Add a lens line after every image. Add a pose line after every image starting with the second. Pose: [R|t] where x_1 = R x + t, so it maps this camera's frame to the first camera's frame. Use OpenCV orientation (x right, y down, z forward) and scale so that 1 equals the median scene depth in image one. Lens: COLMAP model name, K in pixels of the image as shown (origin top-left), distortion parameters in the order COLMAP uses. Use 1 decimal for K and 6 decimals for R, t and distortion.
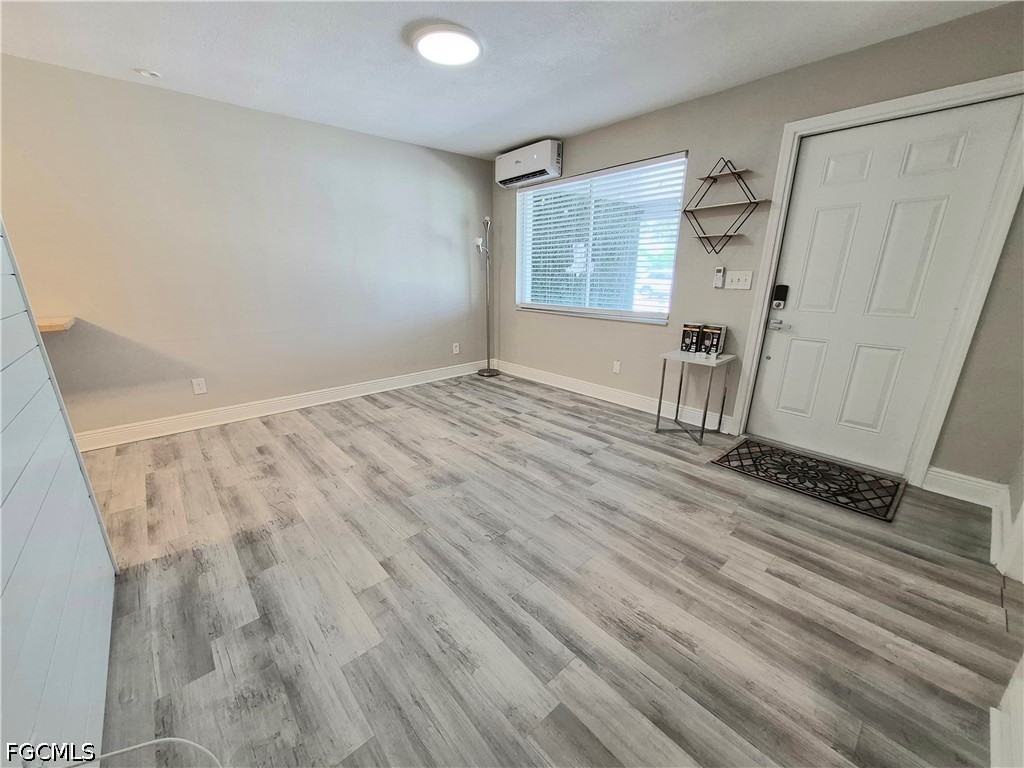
lens RADIAL K [[400.4, 0, 504.1], [0, 400.4, 389.0], [0, 0, 1]] dist [0.006195, -0.000672]
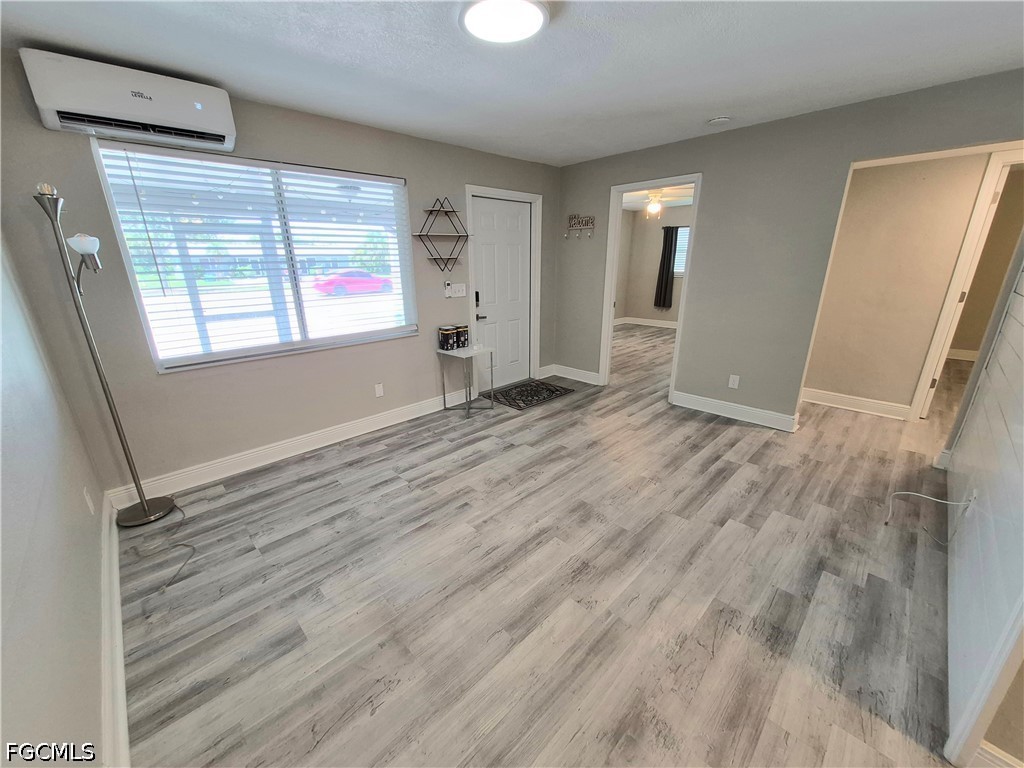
lens RADIAL K [[400.4, 0, 506.5], [0, 400.4, 386.1], [0, 0, 1]] dist [0.006195, -0.000672]
pose [[-0.047737, -0.298215, 0.953304, -0.852579], [0.295478, 0.907463, 0.298671, -0.349090], [-0.954156, 0.295938, 0.044797, 0.916471]]
